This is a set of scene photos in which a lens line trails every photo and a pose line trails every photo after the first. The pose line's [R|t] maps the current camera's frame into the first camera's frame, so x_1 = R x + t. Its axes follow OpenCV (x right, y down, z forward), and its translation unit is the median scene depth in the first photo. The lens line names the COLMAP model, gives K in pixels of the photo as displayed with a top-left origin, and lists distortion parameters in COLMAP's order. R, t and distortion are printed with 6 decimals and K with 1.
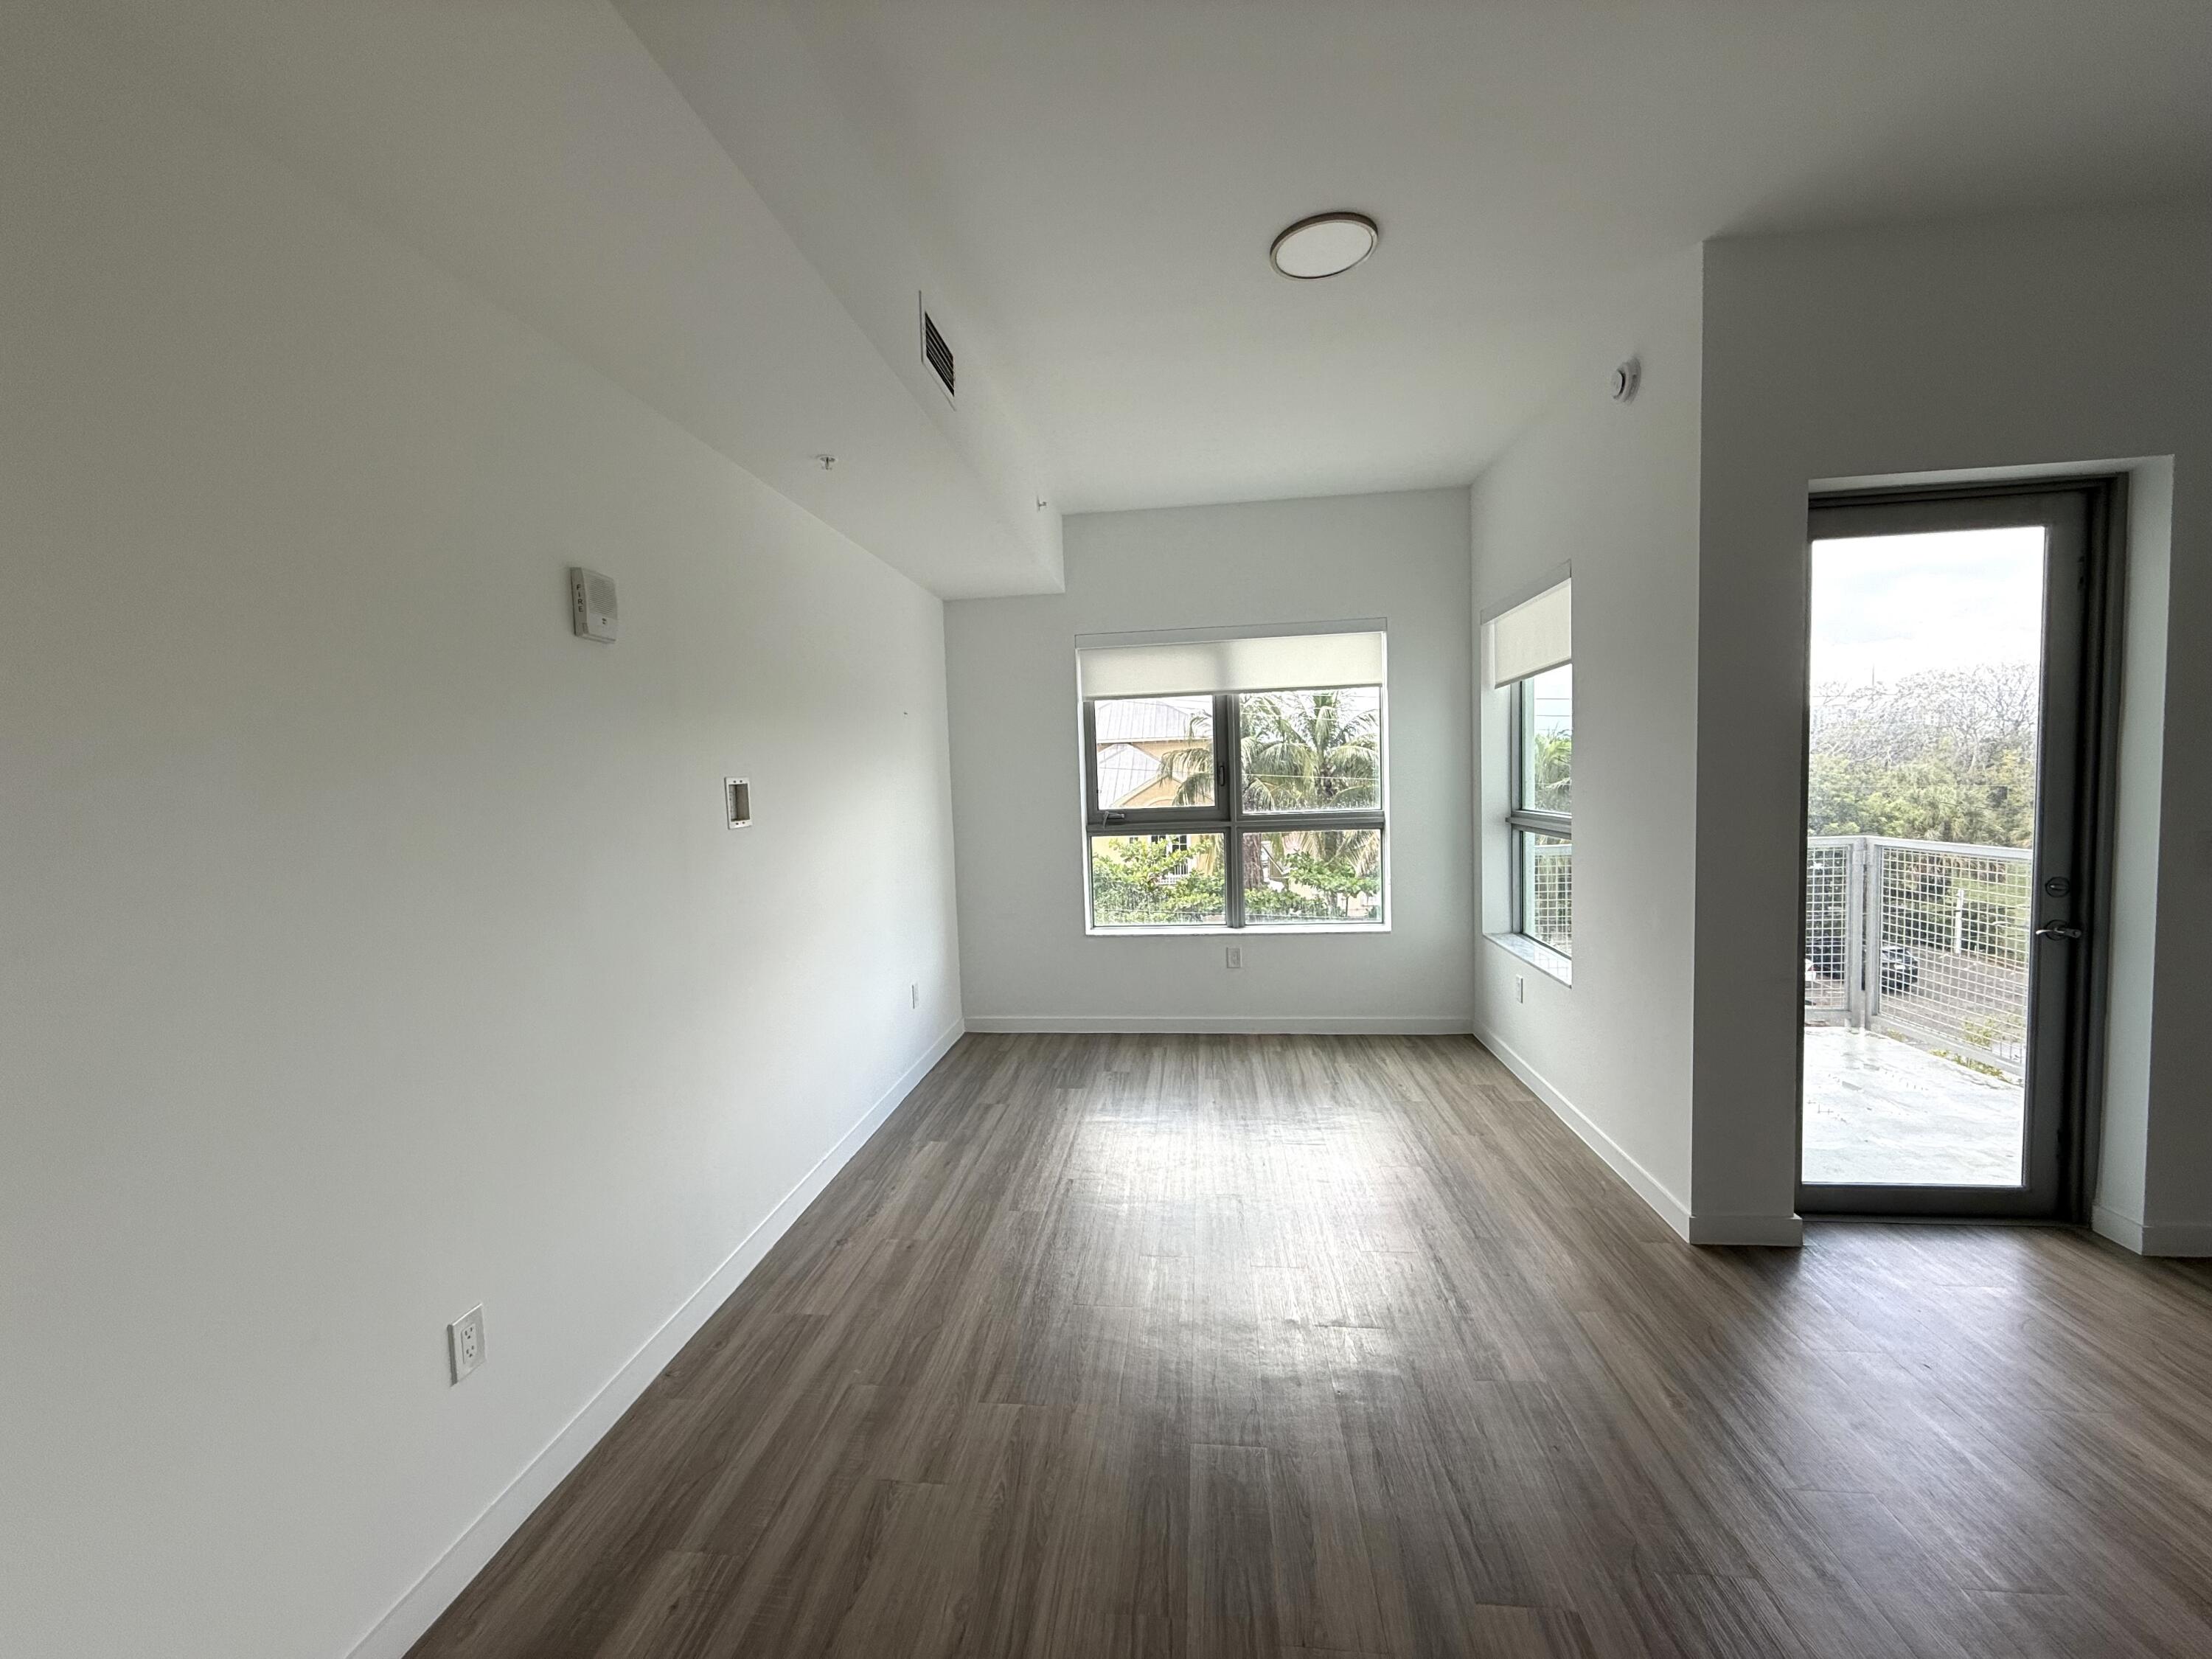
lens RADIAL K [[880.2, 0, 1096.6], [0, 880.2, 842.5], [0, 0, 1]] dist [0.000369, -0.000377]
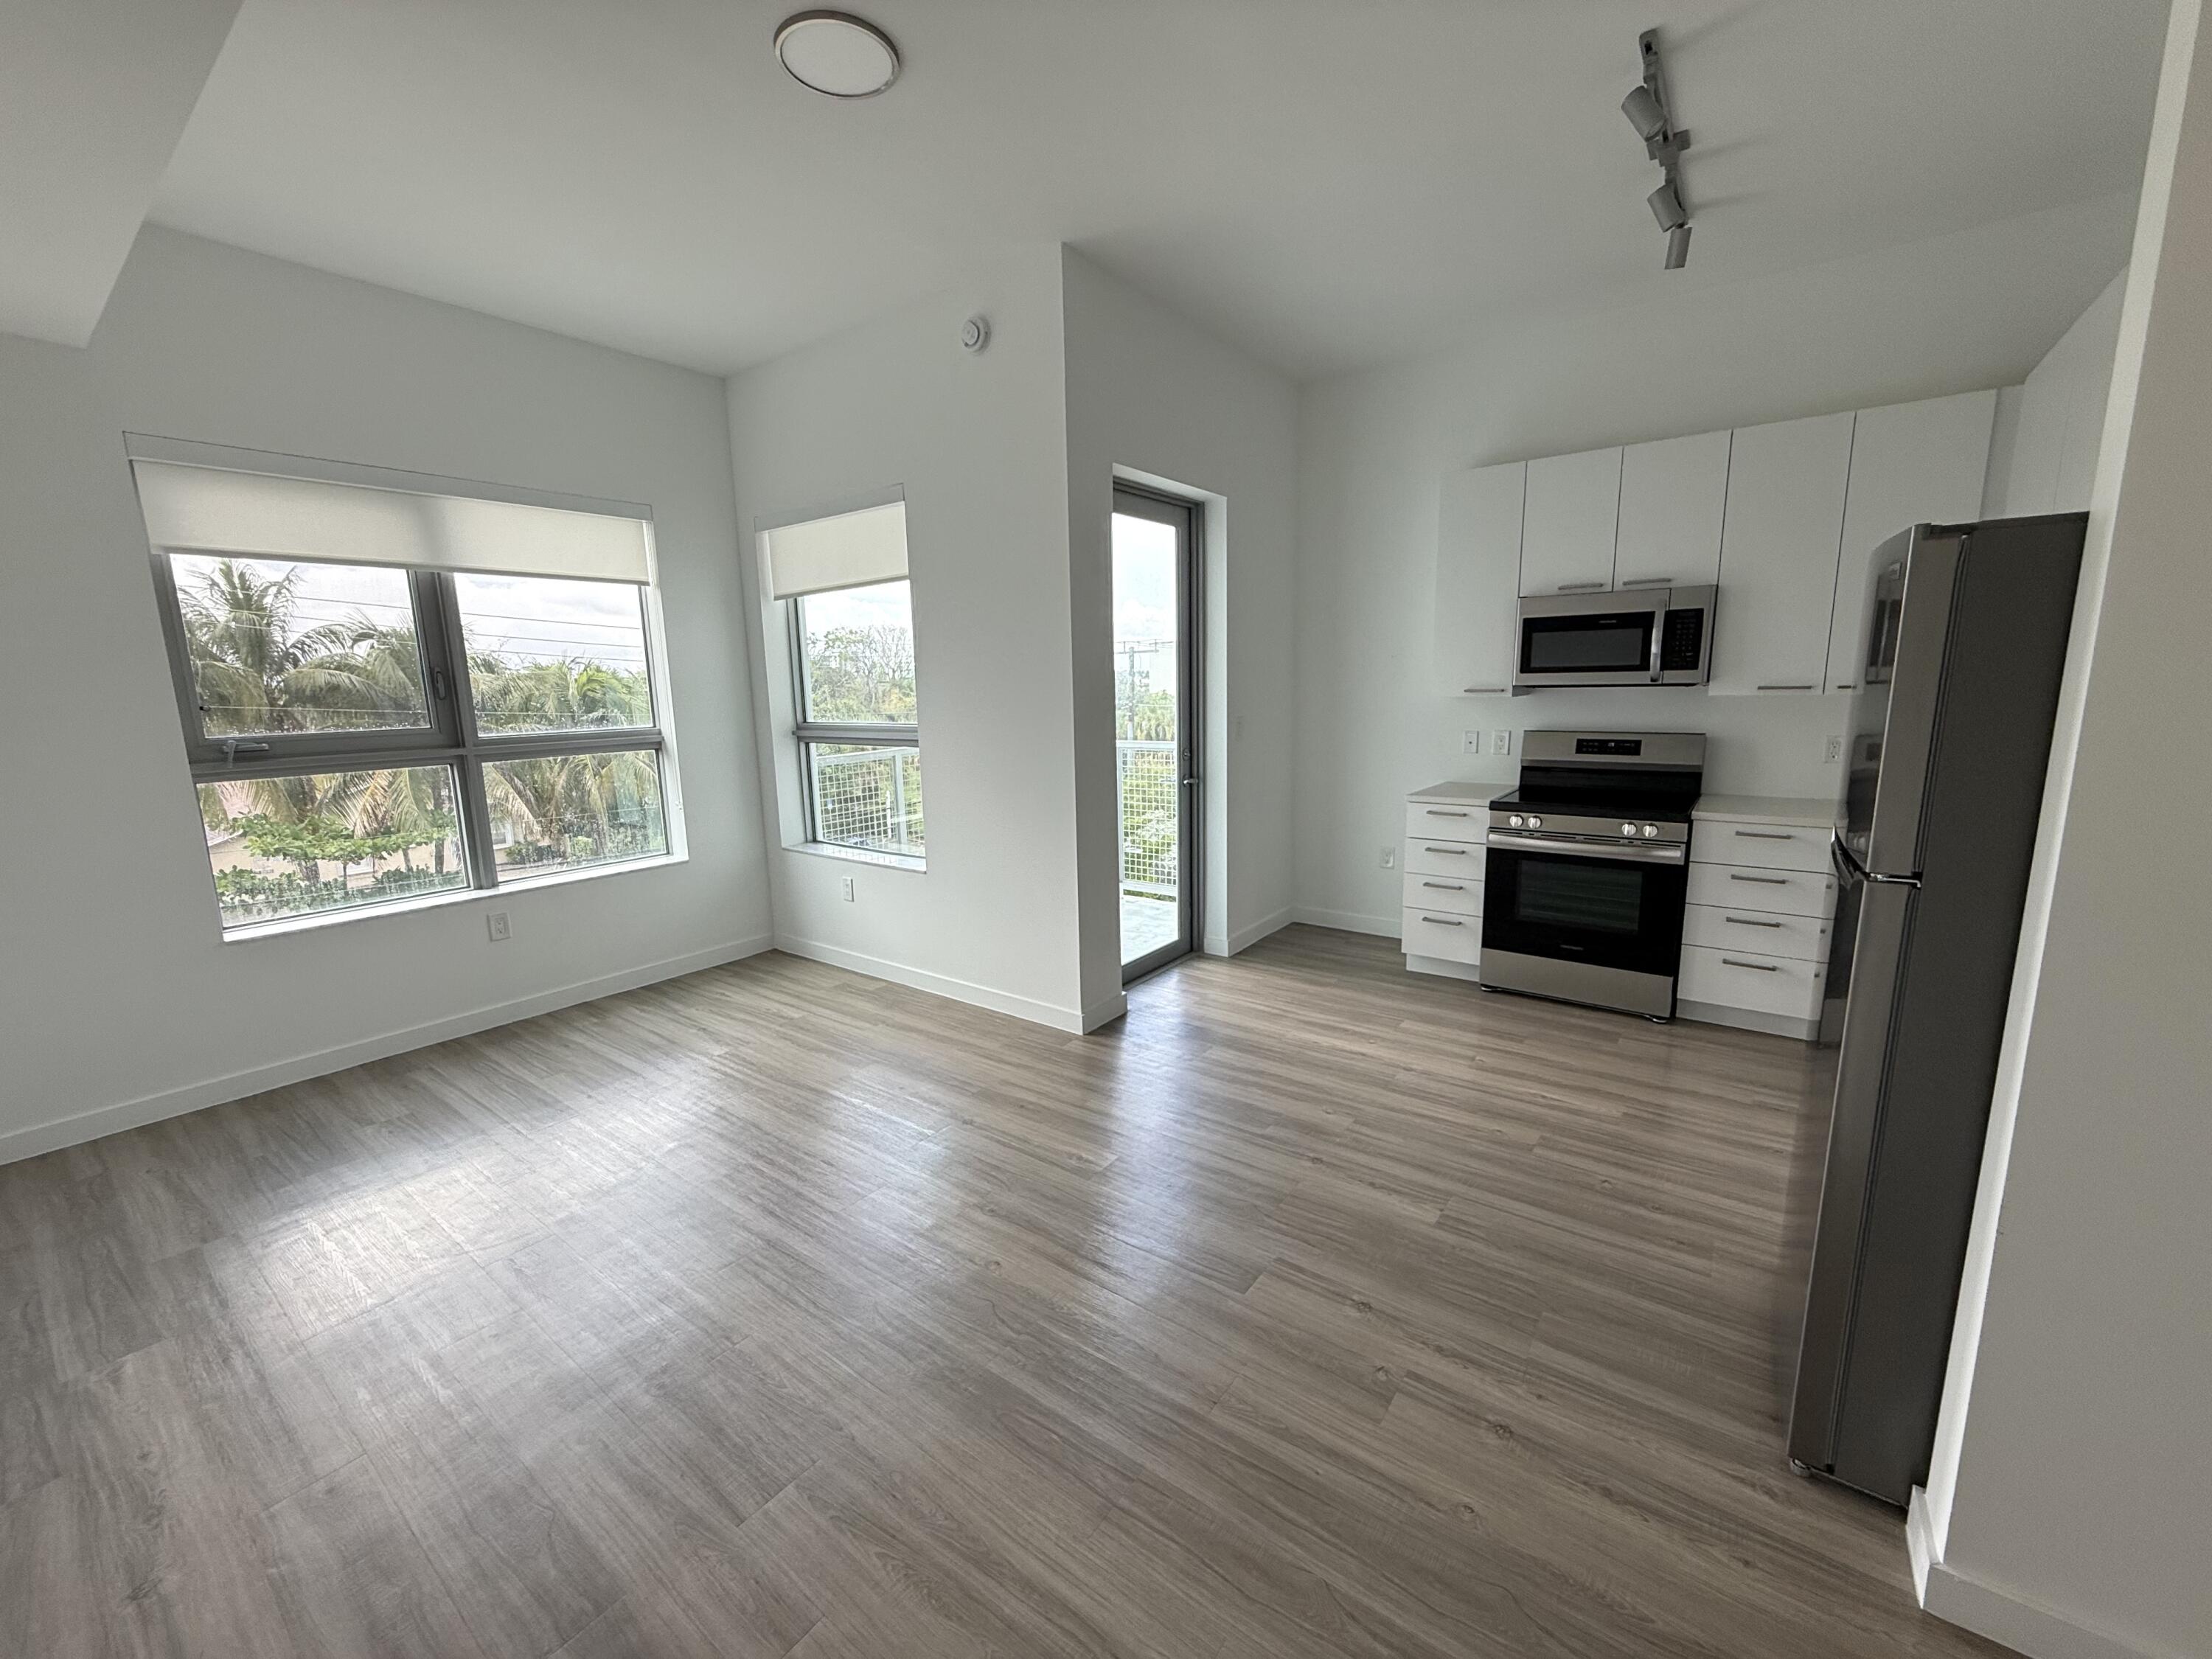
lens RADIAL K [[880.2, 0, 1098.5], [0, 880.2, 840.9], [0, 0, 1]] dist [0.000369, -0.000377]
pose [[0.503008, -0.131987, 0.854144, -0.242741], [0.071109, 0.991240, 0.111295, 0.010087], [-0.861351, 0.004755, 0.507987, 0.175224]]
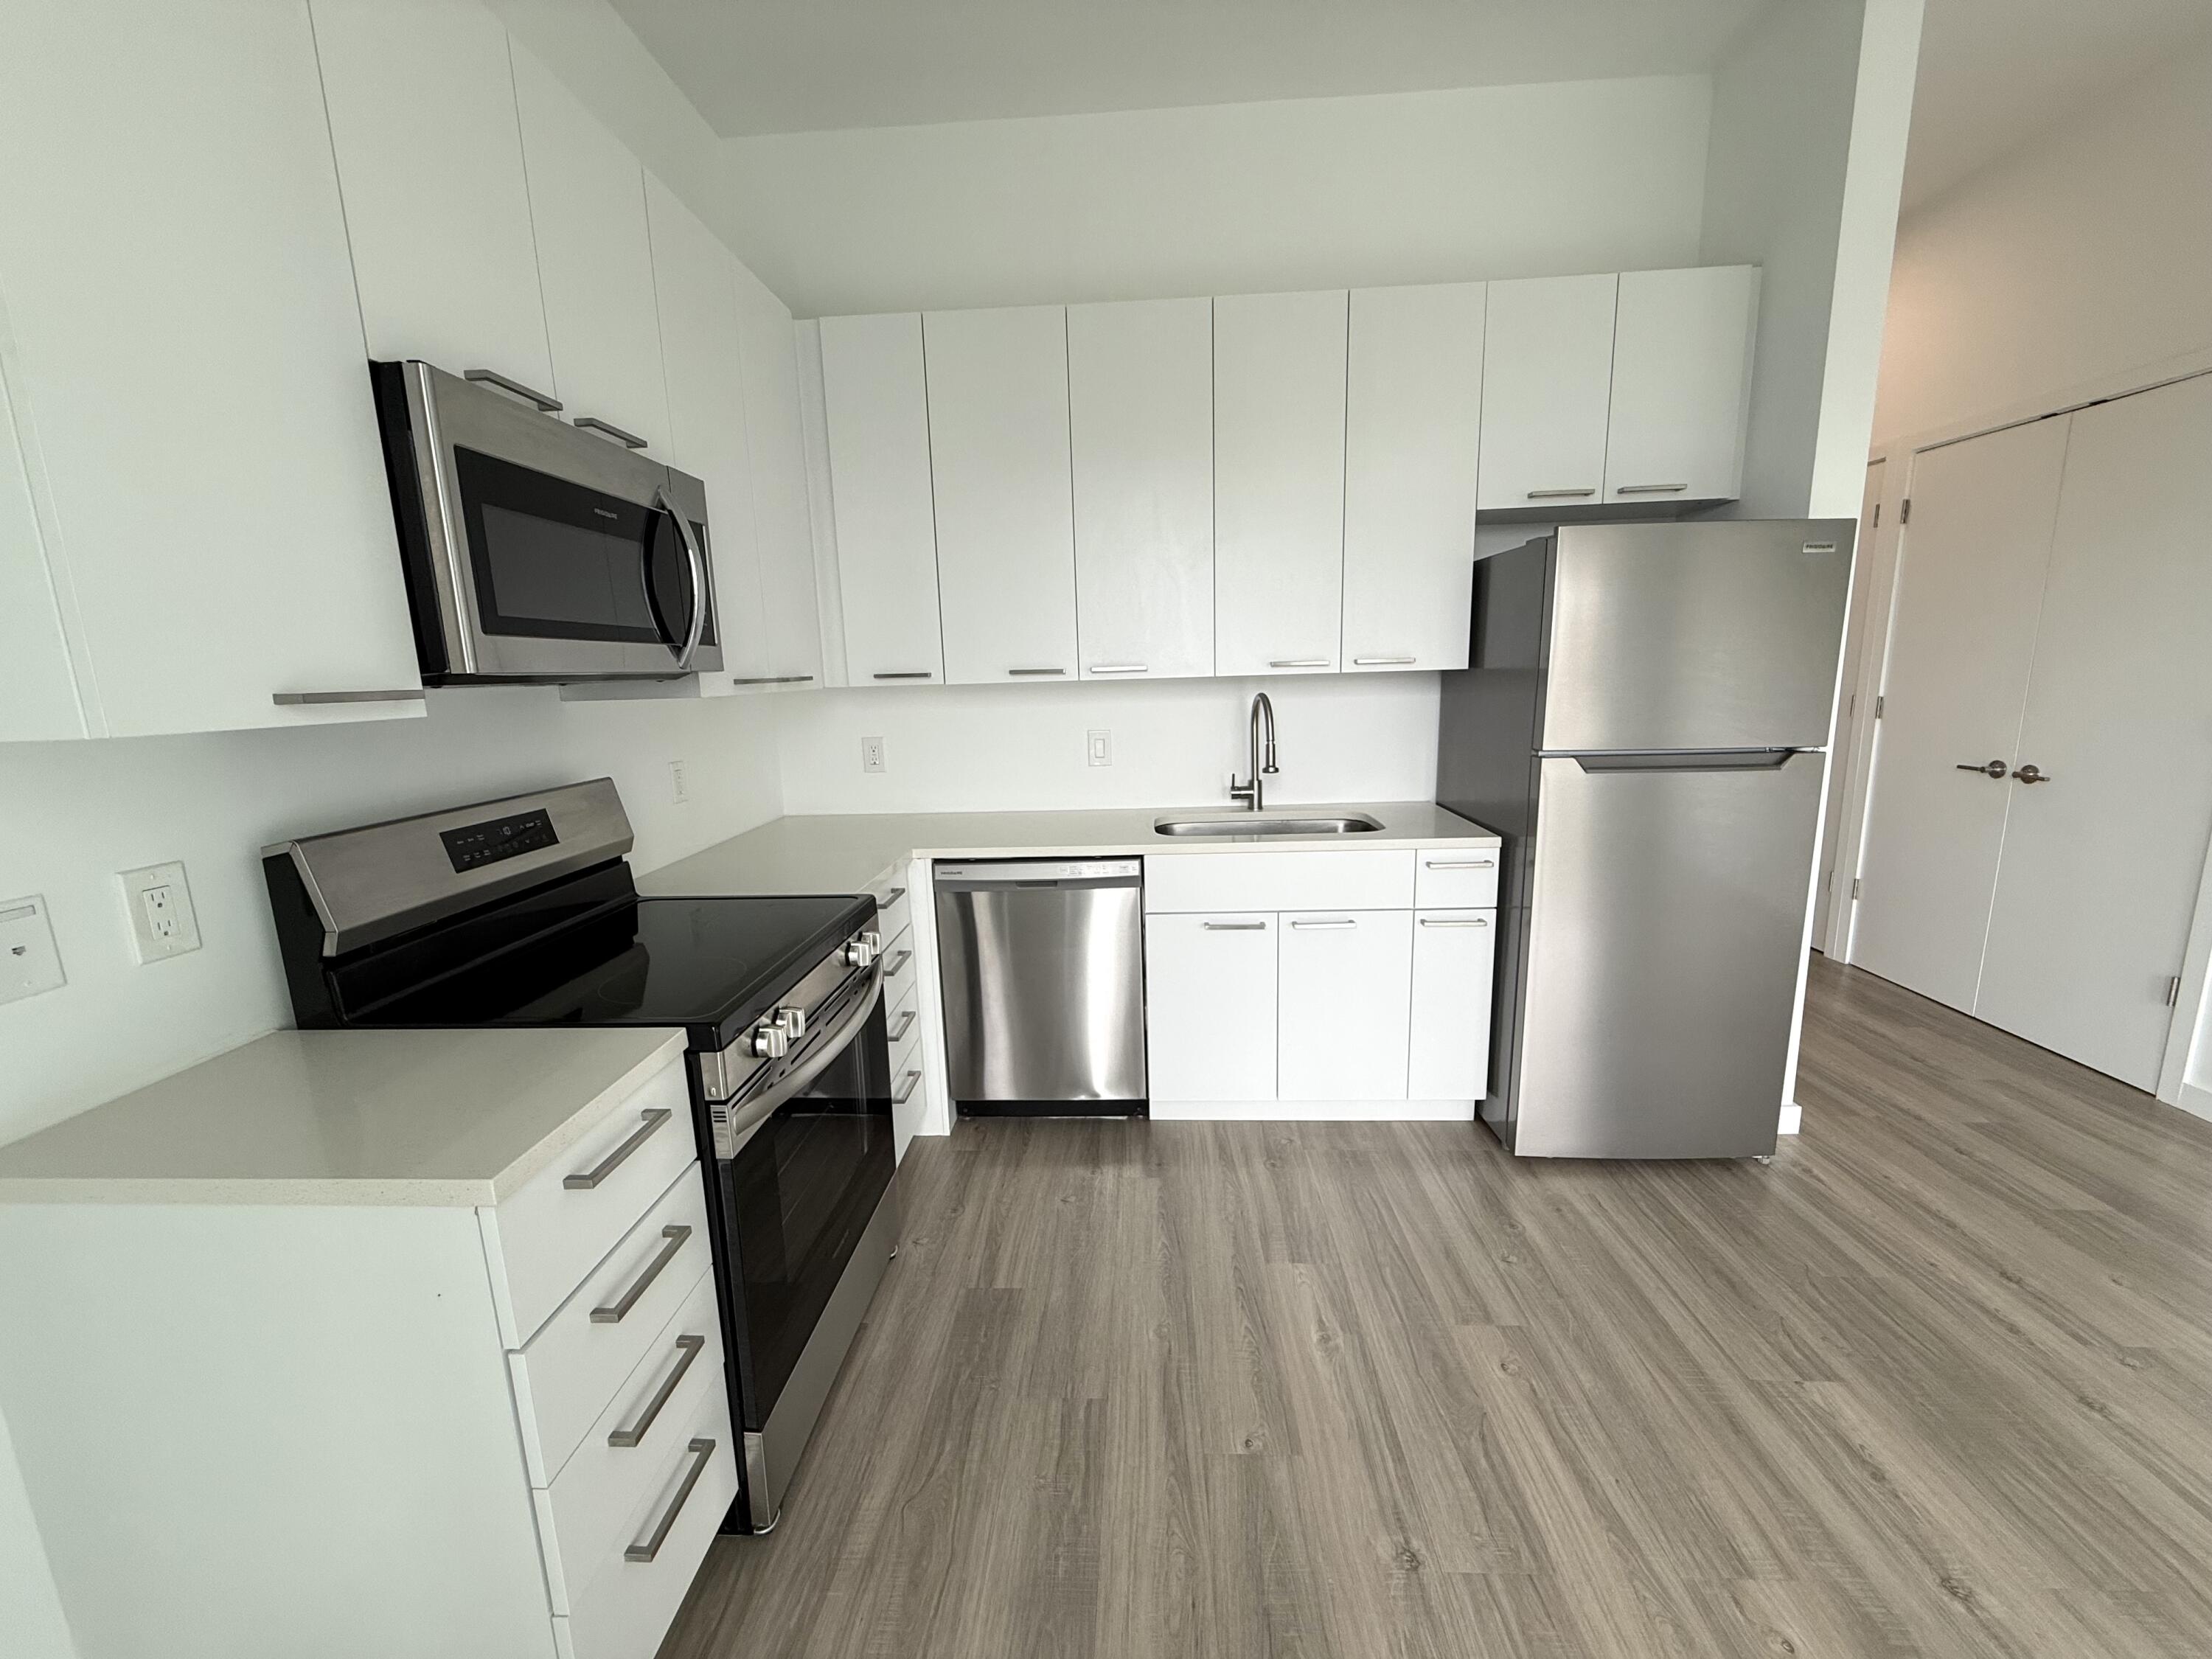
lens RADIAL K [[880.2, 0, 1097.8], [0, 880.2, 833.8], [0, 0, 1]] dist [0.000369, -0.000377]
pose [[-0.995503, 0.077824, -0.054004, 0.549265], [0.061059, 0.963057, 0.262285, -0.027061], [0.072421, 0.257808, -0.963478, 0.527591]]
